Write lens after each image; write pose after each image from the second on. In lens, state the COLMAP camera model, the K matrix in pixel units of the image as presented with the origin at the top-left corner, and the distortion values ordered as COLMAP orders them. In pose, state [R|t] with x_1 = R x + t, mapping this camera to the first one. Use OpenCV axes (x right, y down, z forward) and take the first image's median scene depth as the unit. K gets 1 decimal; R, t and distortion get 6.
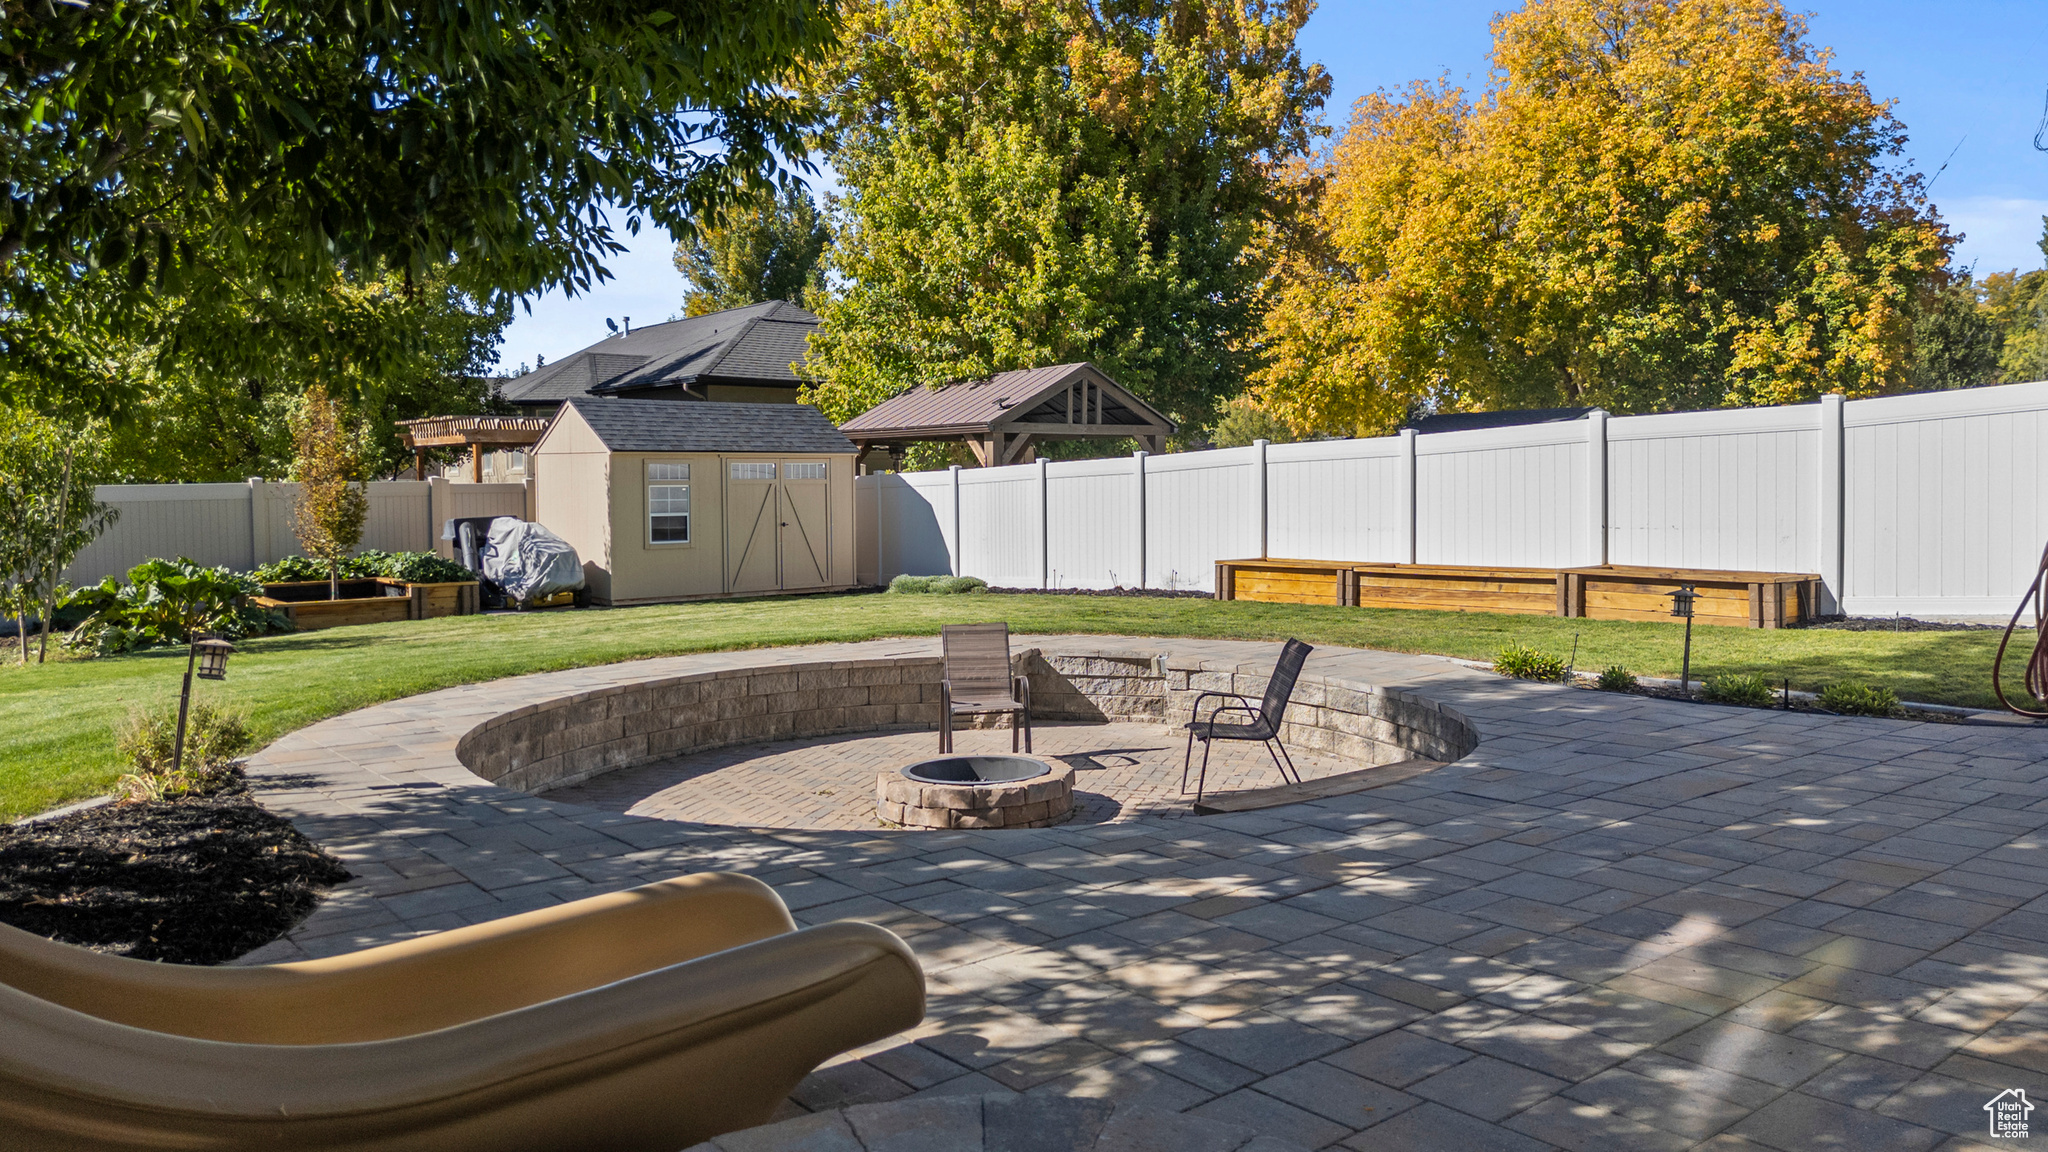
lens RADIAL K [[1461.1, 0, 1024.0], [0, 1461.1, 607.8], [0, 0, 1]] dist [0.076875, -0.001721]
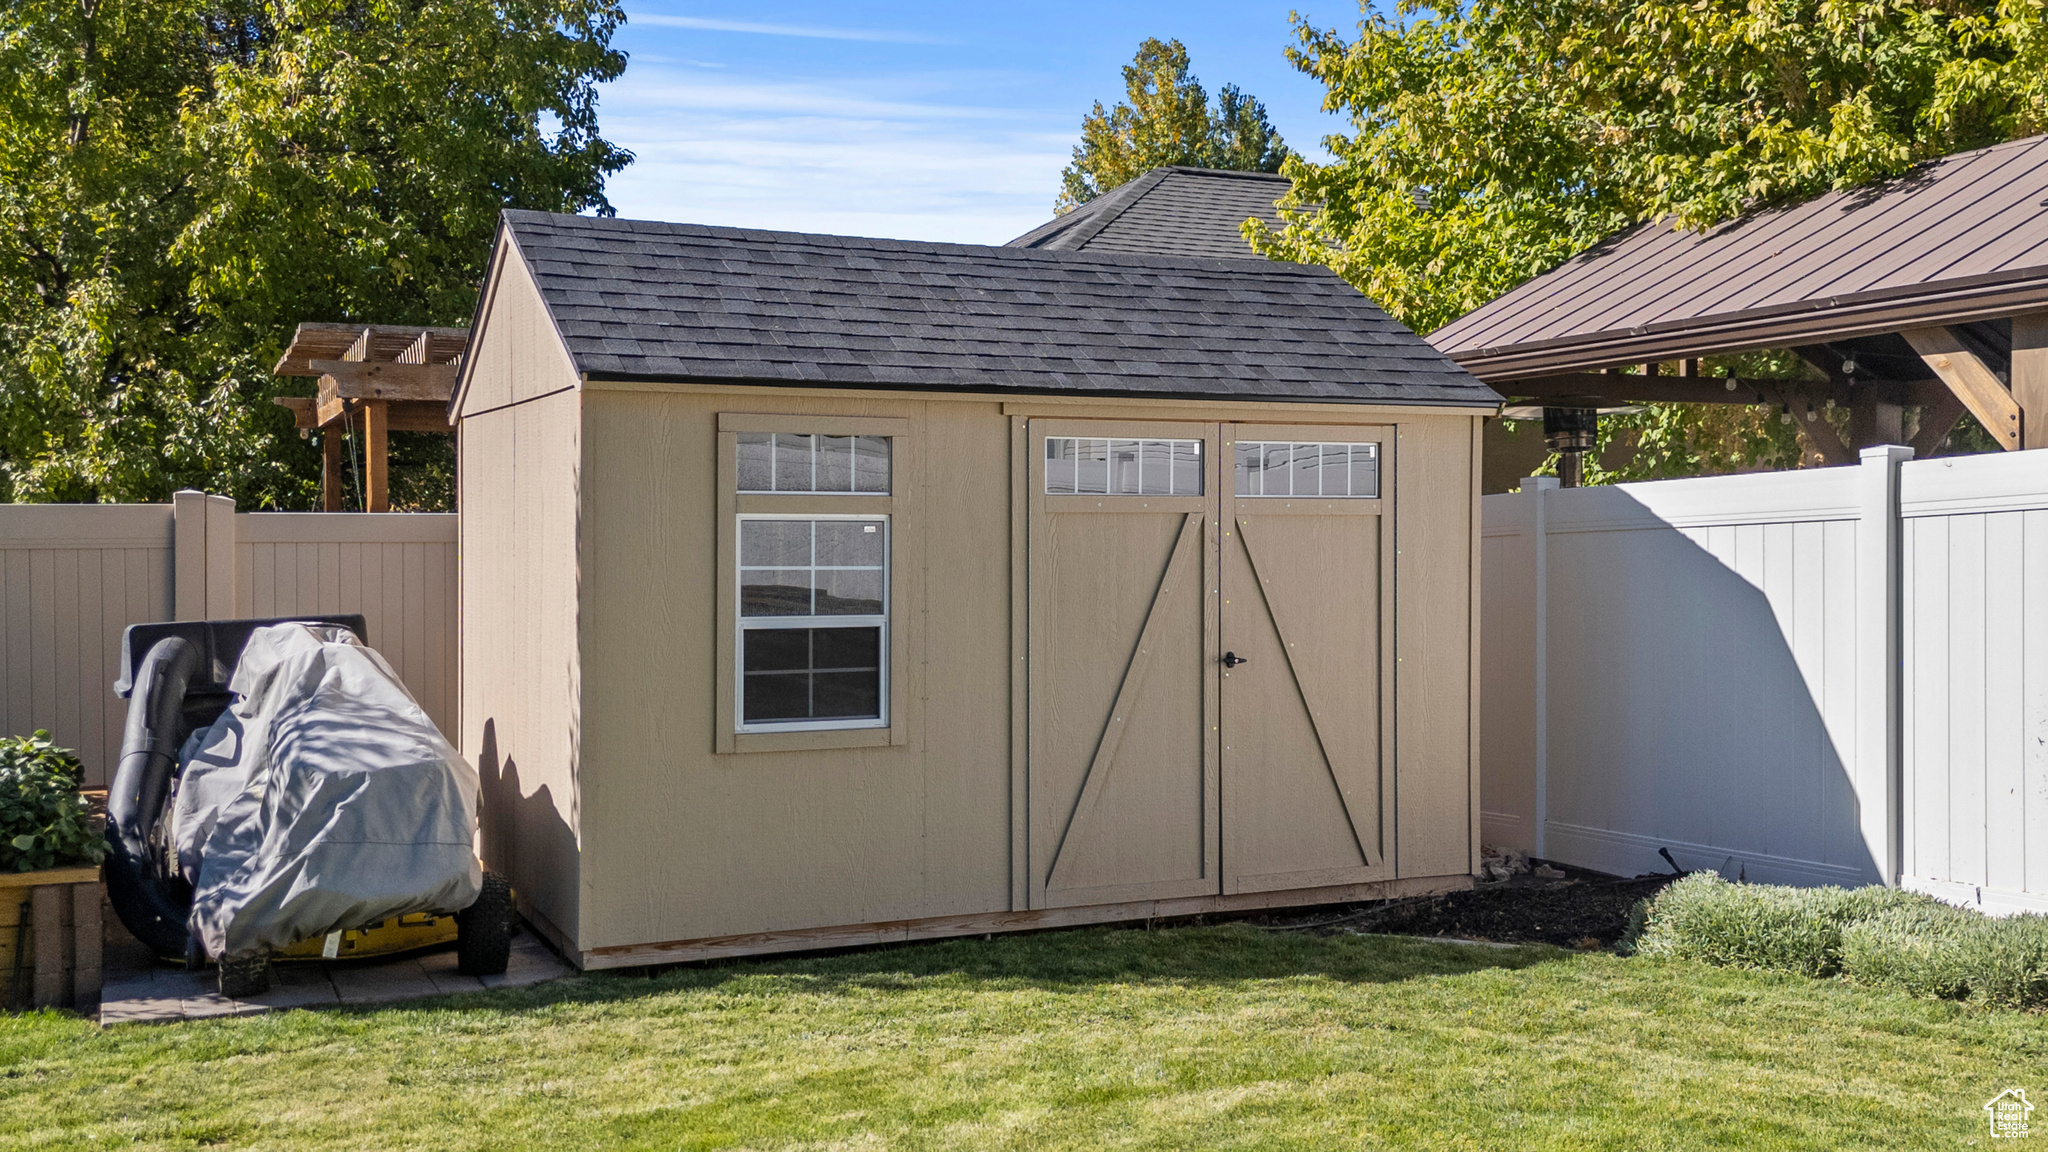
lens RADIAL K [[2007.1, 0, 1059.3], [0, 2007.1, 575.6], [0, 0, 1]] dist [0.281899, -0.000409]
pose [[0.972775, 0.010950, -0.231493, -0.109863], [-0.027055, 0.997419, -0.066508, -0.047749], [0.230168, 0.070960, 0.970560, 0.639239]]
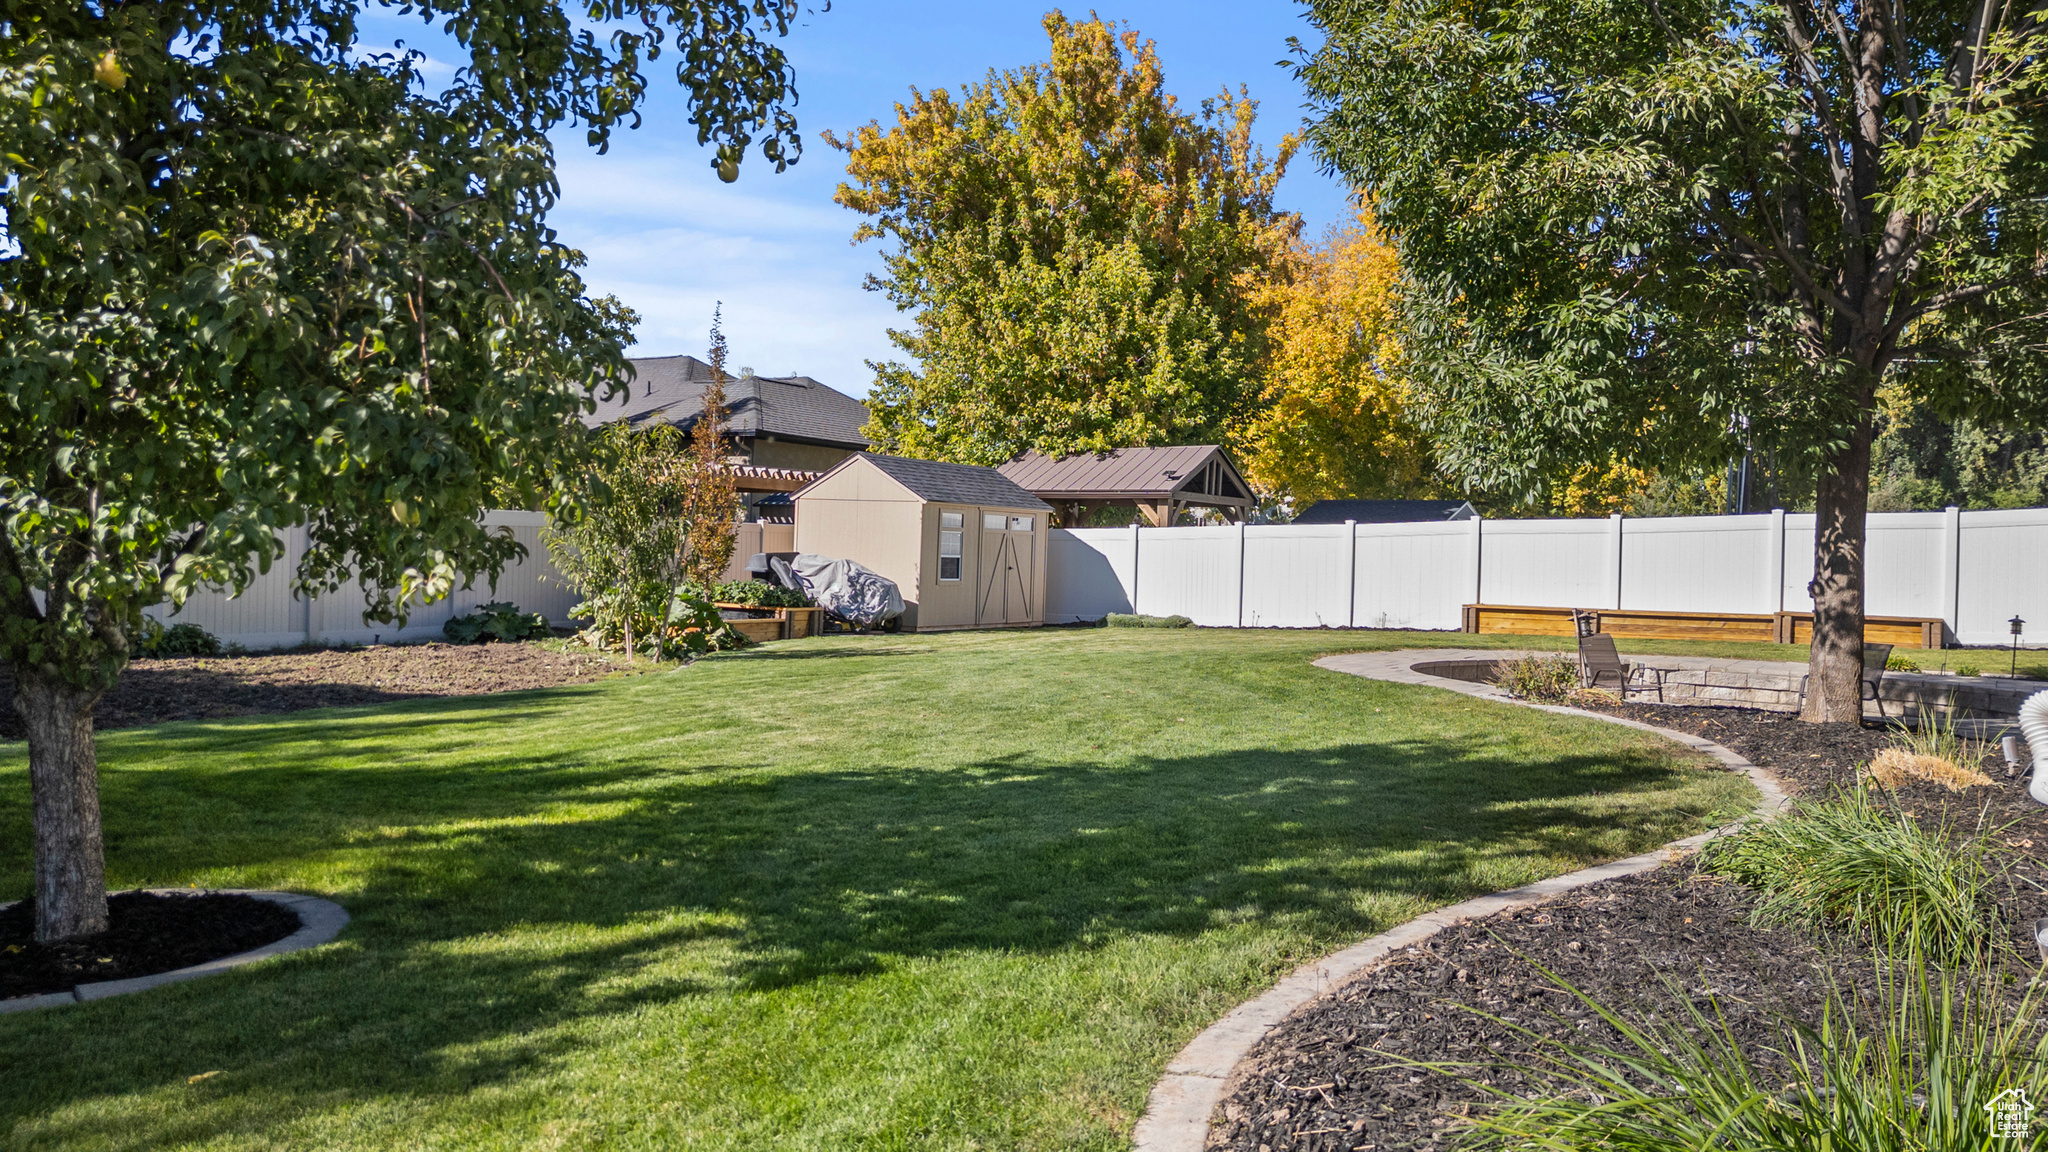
lens RADIAL K [[1441.7, 0, 1024.0], [0, 1441.7, 576.0], [0, 0, 1]] dist [0.075460, -0.067281]
pose [[0.950269, 0.029332, 0.310046, -0.534027], [-0.008455, 0.997618, -0.068467, 0.029121], [-0.311316, 0.062441, 0.948253, -0.102320]]
